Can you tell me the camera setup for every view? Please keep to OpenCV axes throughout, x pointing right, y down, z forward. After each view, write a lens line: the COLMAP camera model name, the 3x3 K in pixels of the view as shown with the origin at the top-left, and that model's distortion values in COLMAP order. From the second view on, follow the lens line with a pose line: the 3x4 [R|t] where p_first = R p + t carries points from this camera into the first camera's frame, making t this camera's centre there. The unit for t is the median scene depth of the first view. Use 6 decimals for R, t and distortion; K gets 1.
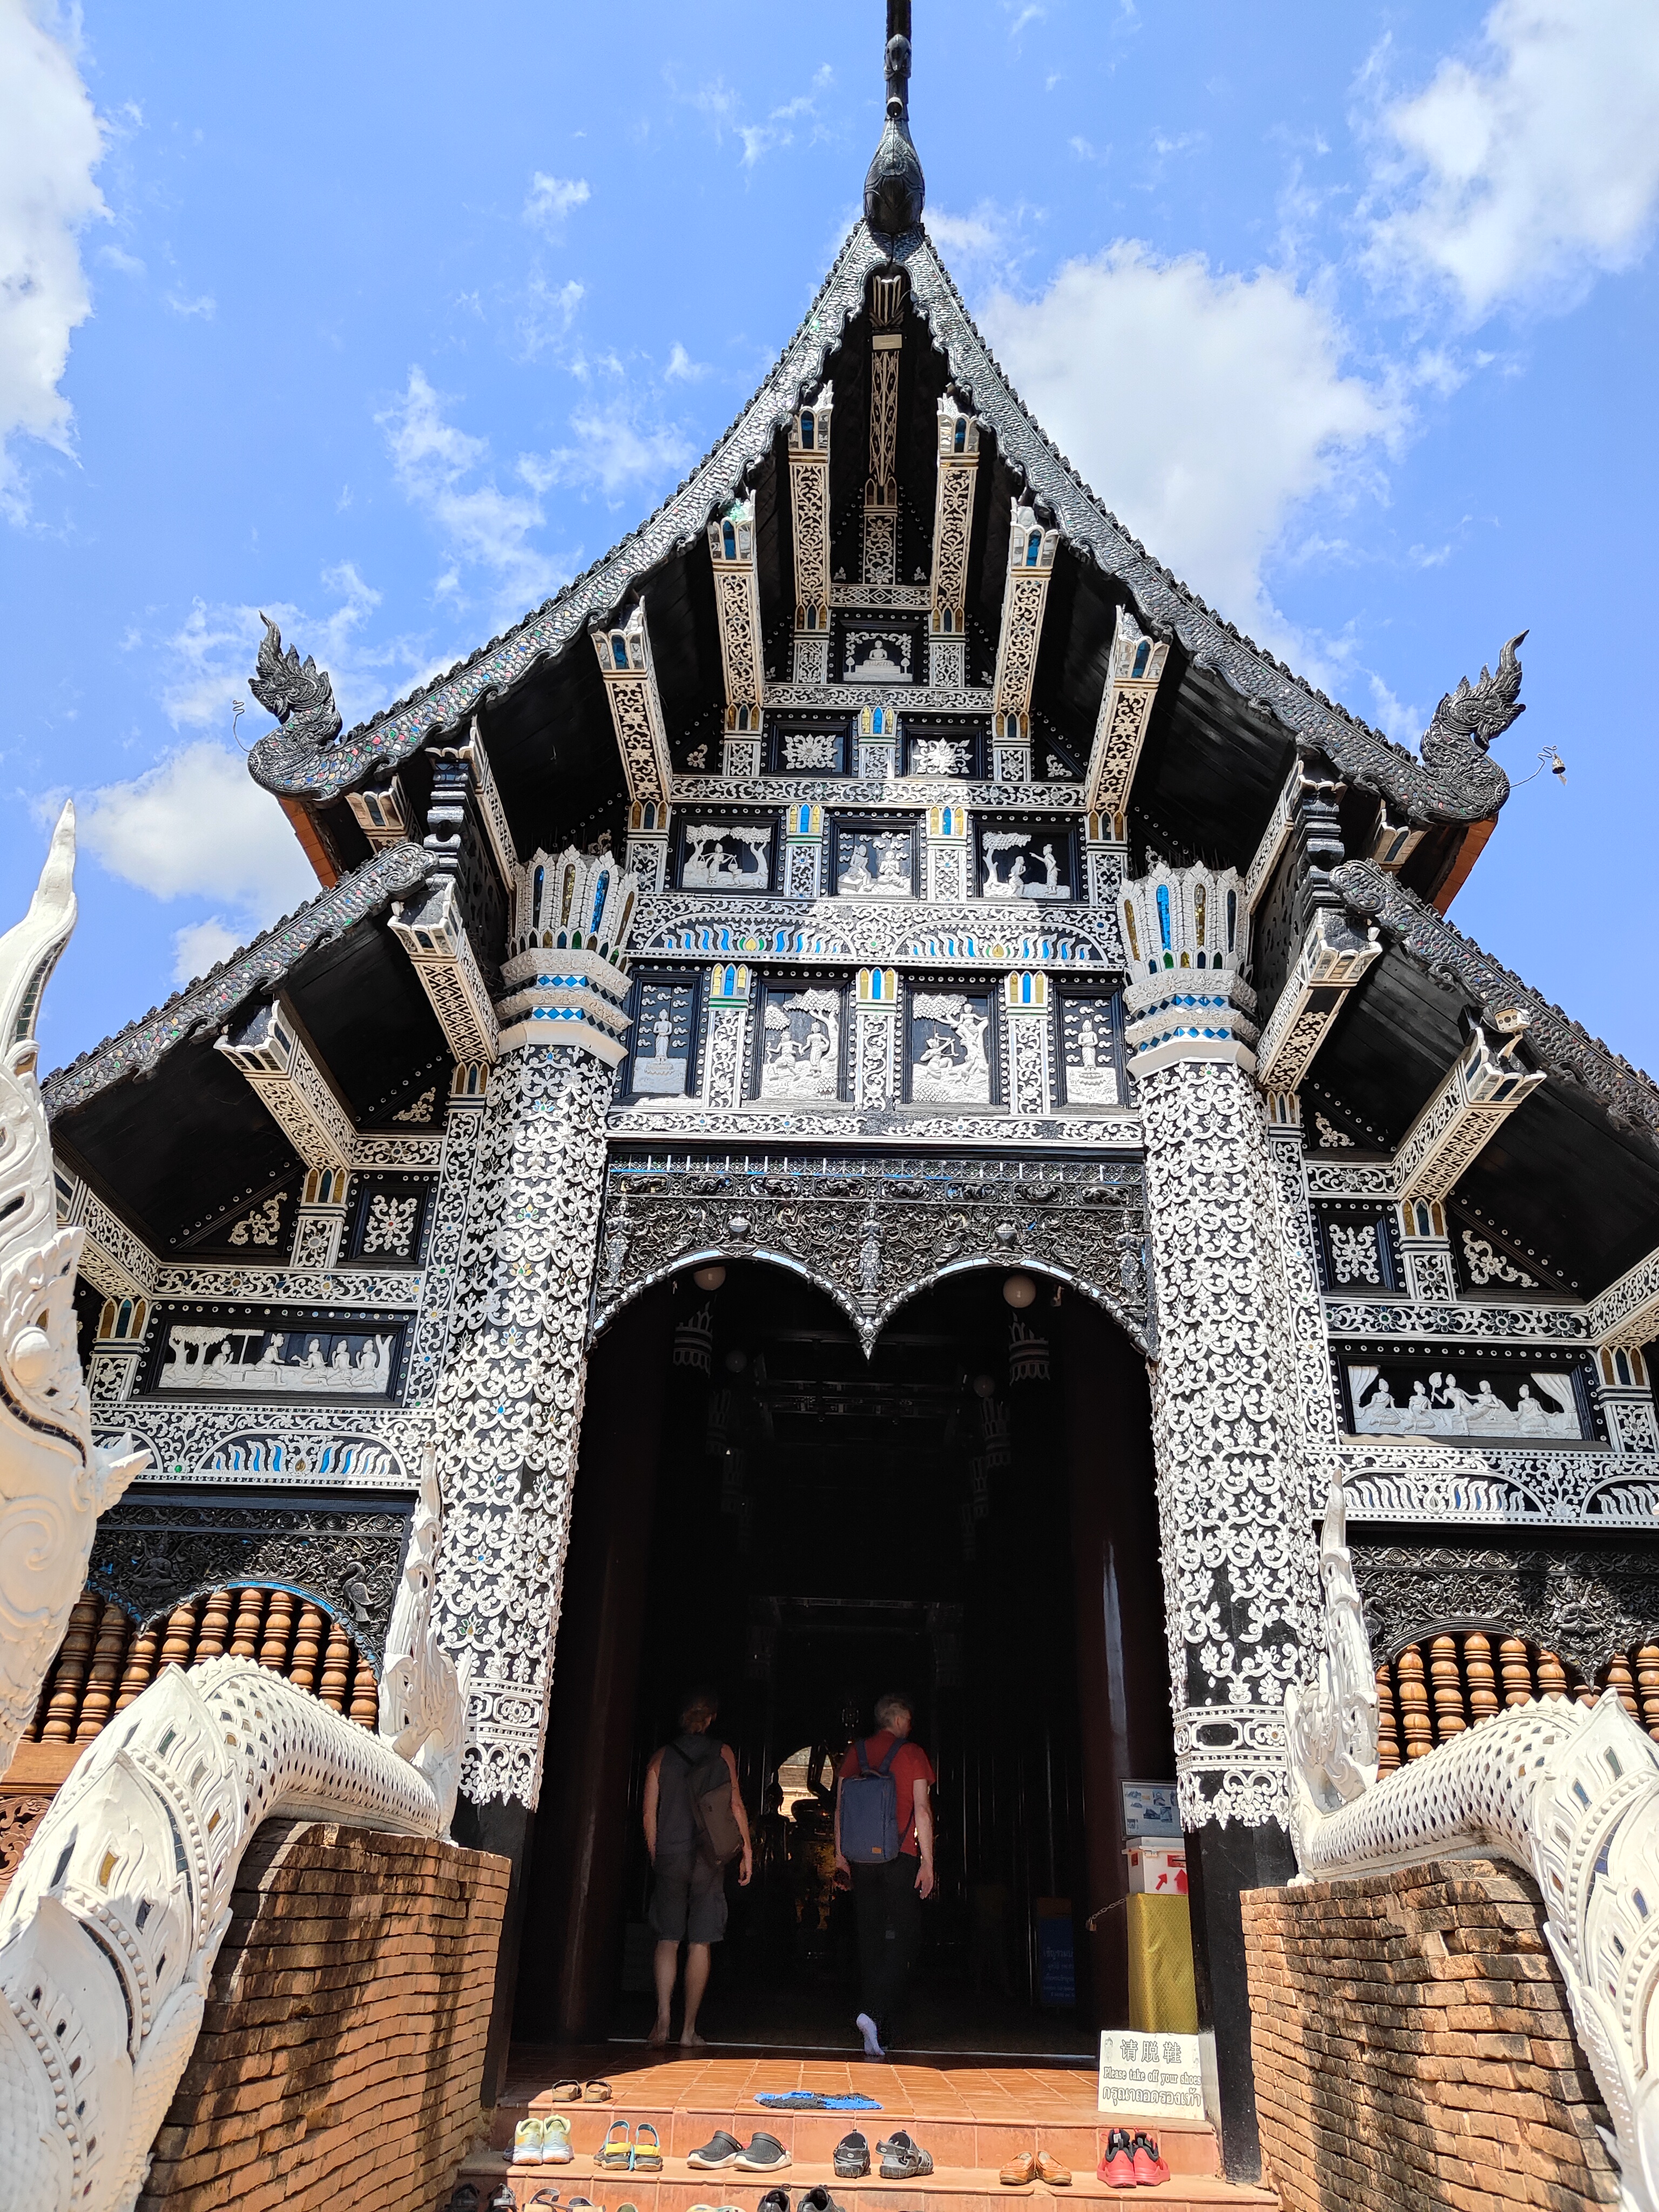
lens RADIAL K [[1628.6, 0, 791.9], [0, 1628.6, 1107.0], [0, 0, 1]] dist [-0.003253, -0.003811]
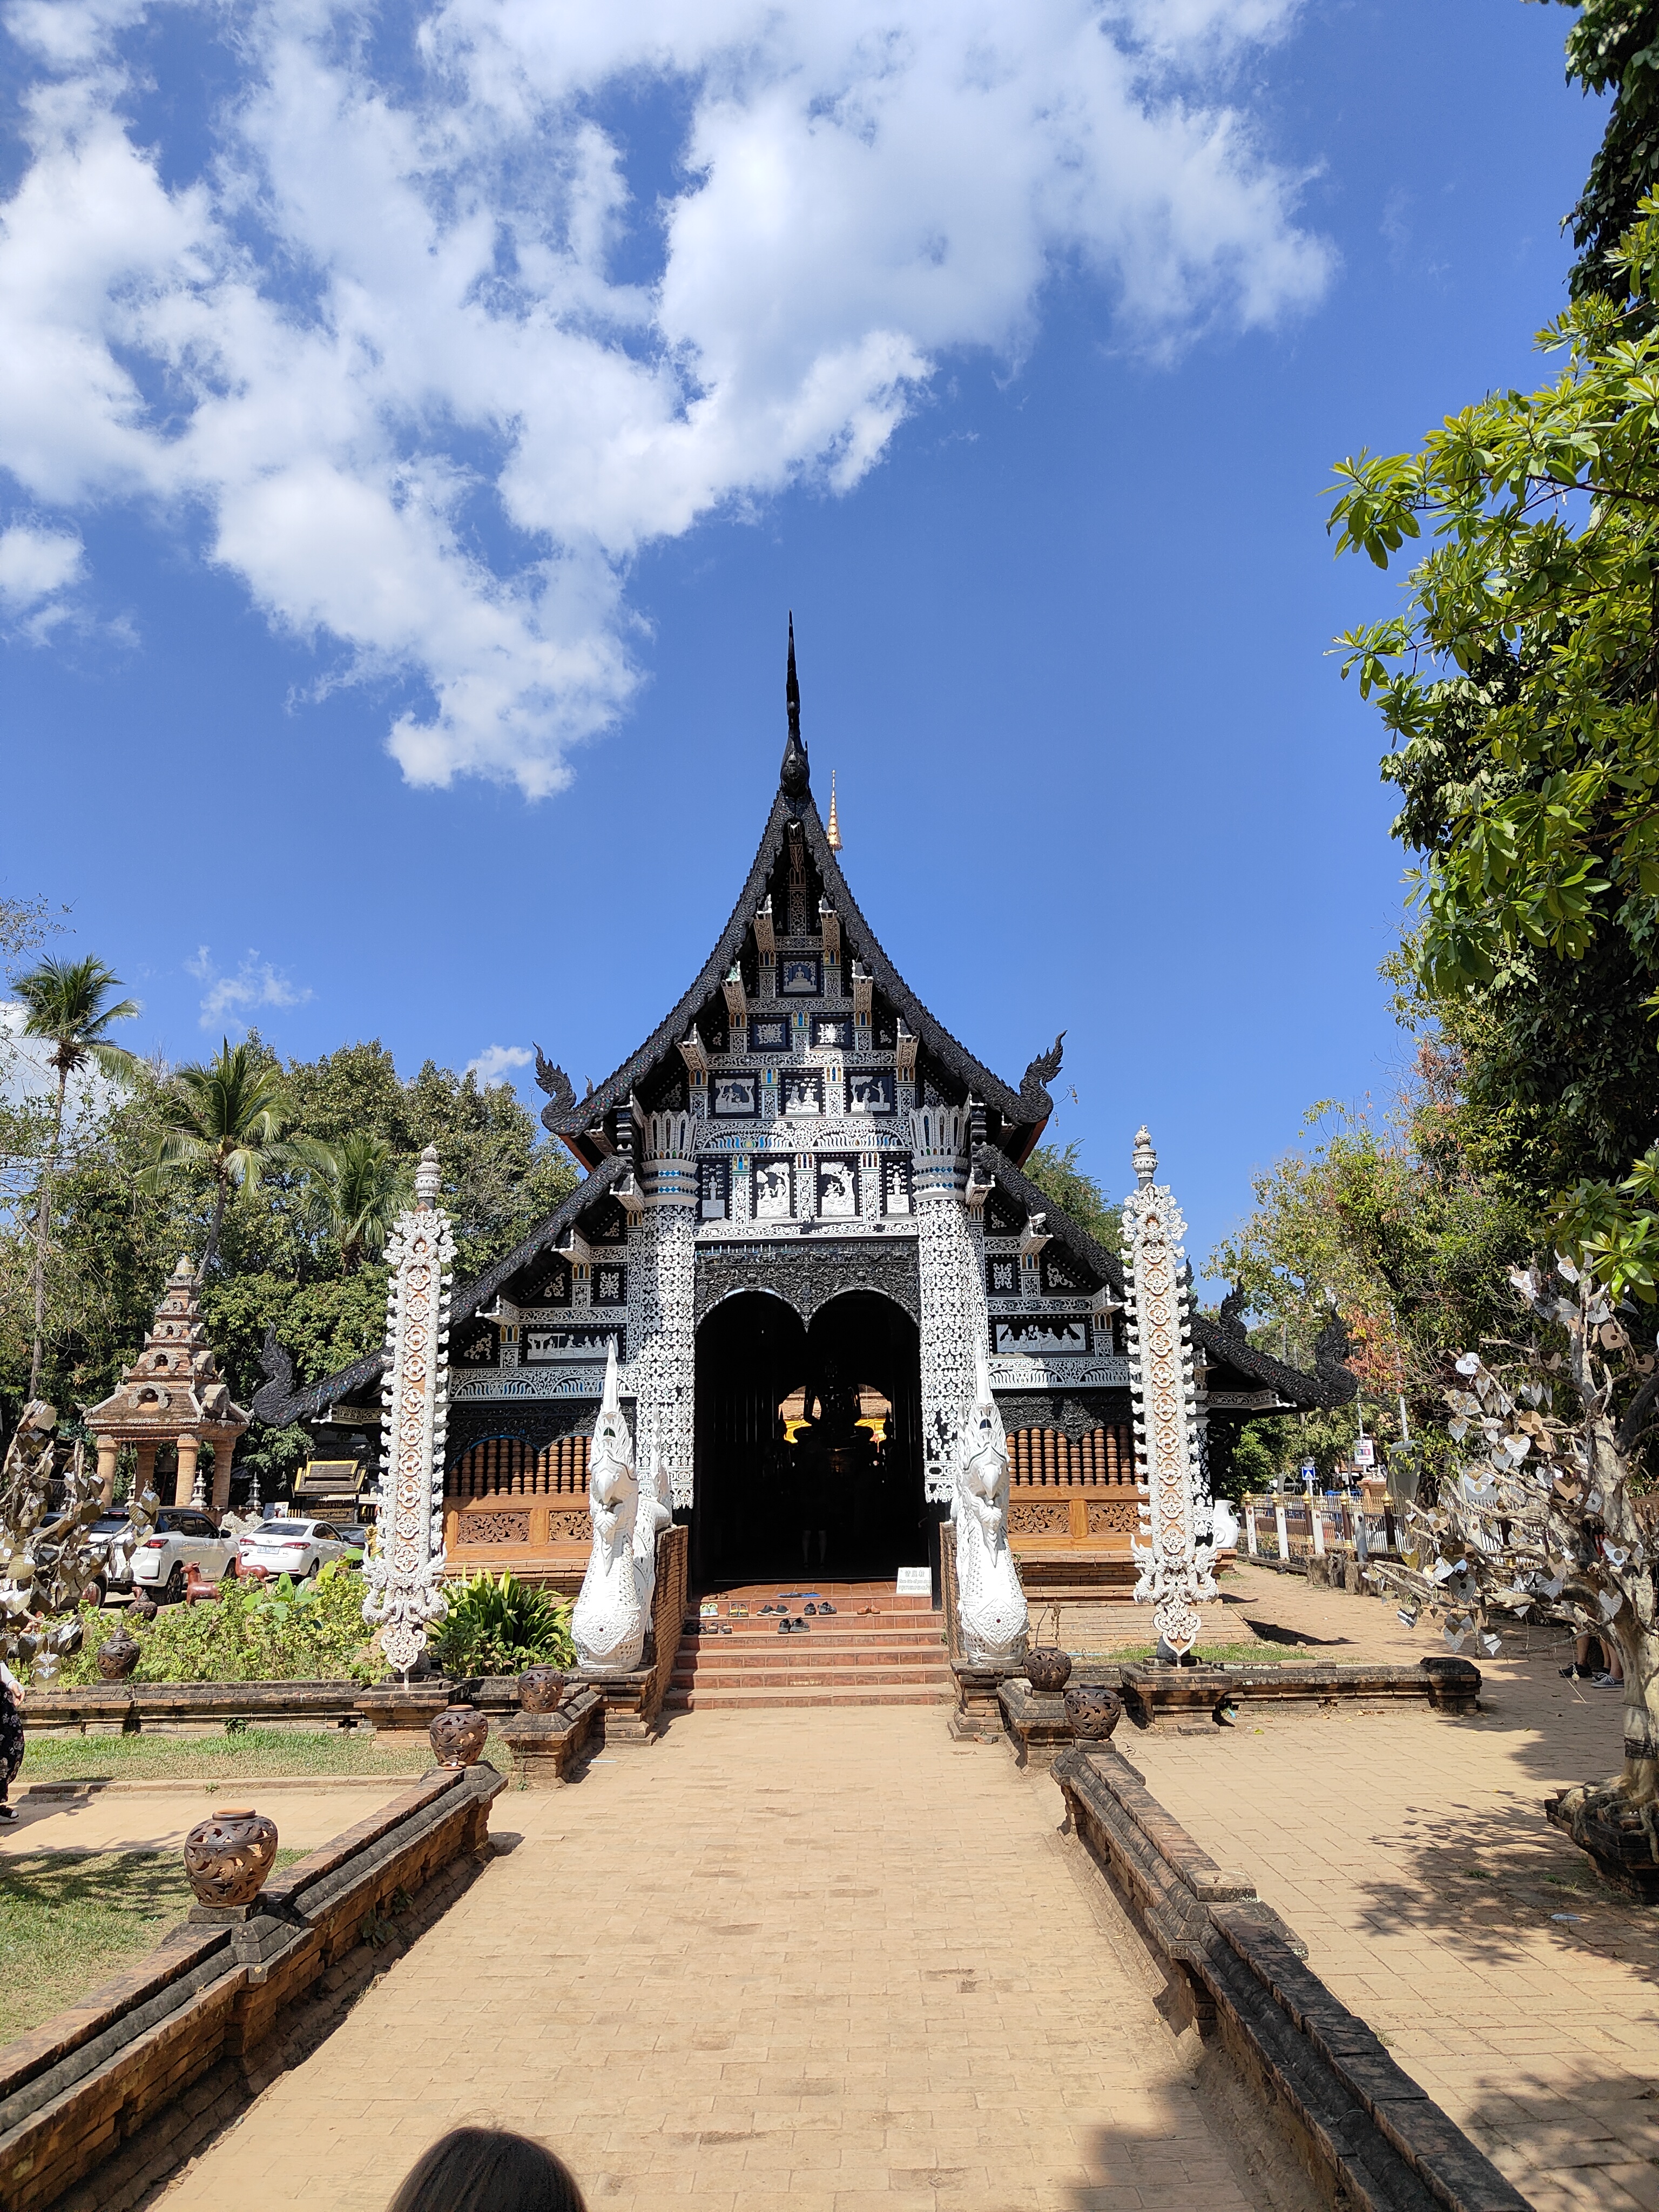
lens RADIAL K [[1628.6, 0, 791.9], [0, 1628.6, 1107.0], [0, 0, 1]] dist [-0.003253, -0.003811]
pose [[0.998506, -0.054400, 0.005141, 0.027664], [0.051806, 0.972396, 0.227512, -0.704084], [-0.017376, -0.226906, 0.973762, -1.275566]]
